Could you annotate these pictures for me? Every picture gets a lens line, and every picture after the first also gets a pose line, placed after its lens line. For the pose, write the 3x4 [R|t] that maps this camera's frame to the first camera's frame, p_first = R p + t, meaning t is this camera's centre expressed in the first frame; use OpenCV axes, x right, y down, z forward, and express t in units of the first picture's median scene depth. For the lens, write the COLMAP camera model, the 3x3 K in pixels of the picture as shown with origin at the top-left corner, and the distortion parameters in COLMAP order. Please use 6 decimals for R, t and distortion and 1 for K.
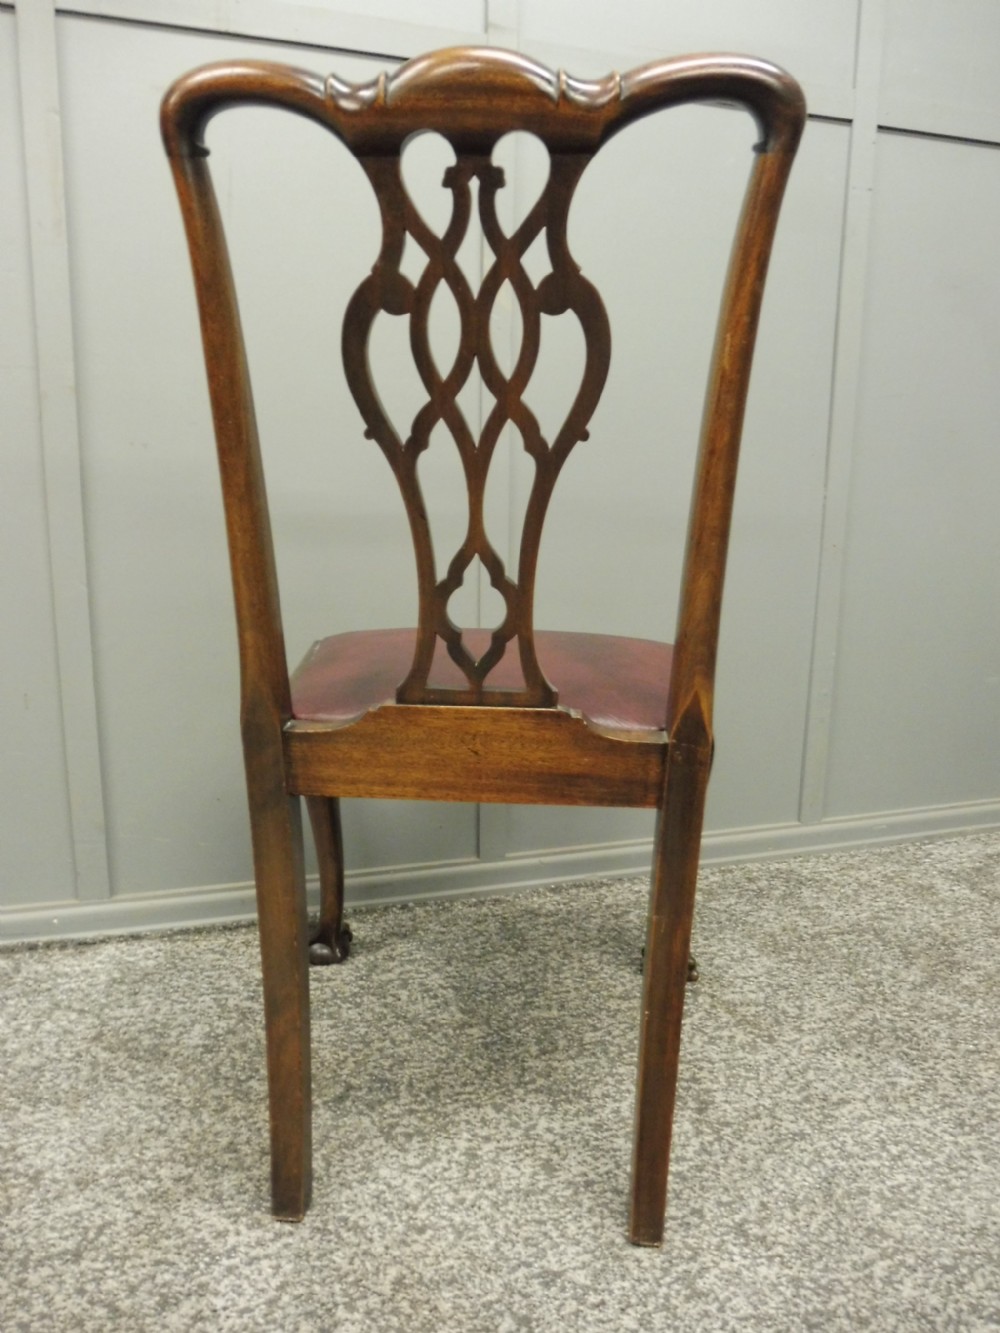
lens RADIAL K [[973.3, 0, 486.4], [0, 973.3, 671.3], [0, 0, 1]] dist [-0.068278, 0.037053]
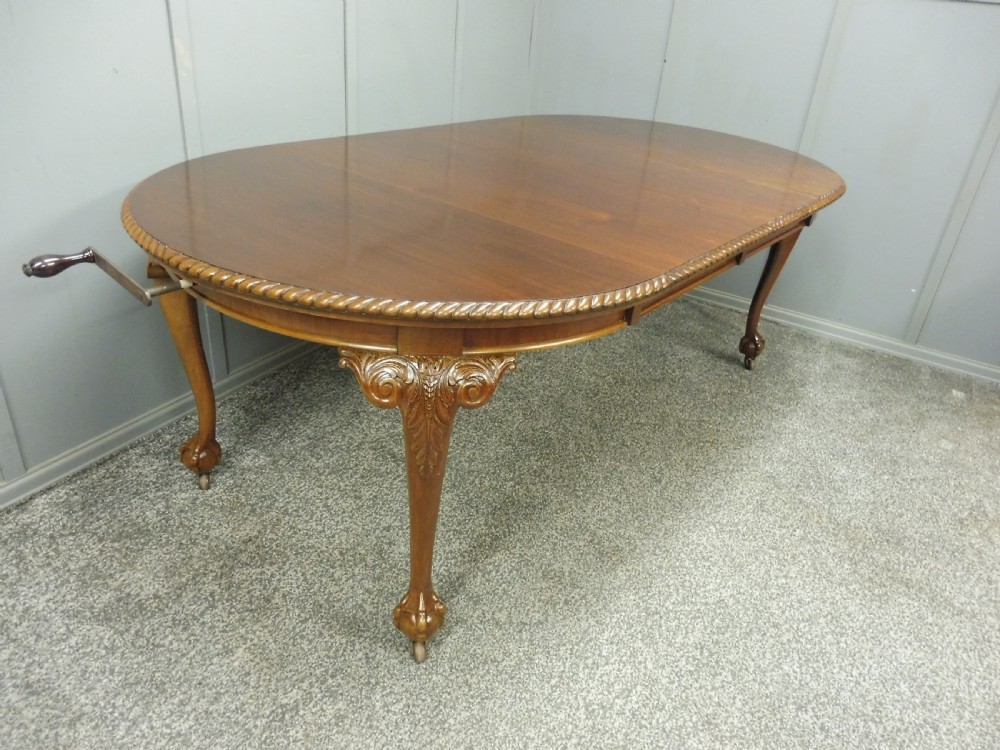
lens RADIAL K [[730.1, 0, 512.3], [0, 730.1, 380.5], [0, 0, 1]] dist [-0.068278, 0.037053]
pose [[0.721210, -0.289109, 0.629502, -0.649167], [0.063684, 0.932567, 0.355336, -0.354241], [-0.689783, -0.216182, 0.690988, -0.440974]]
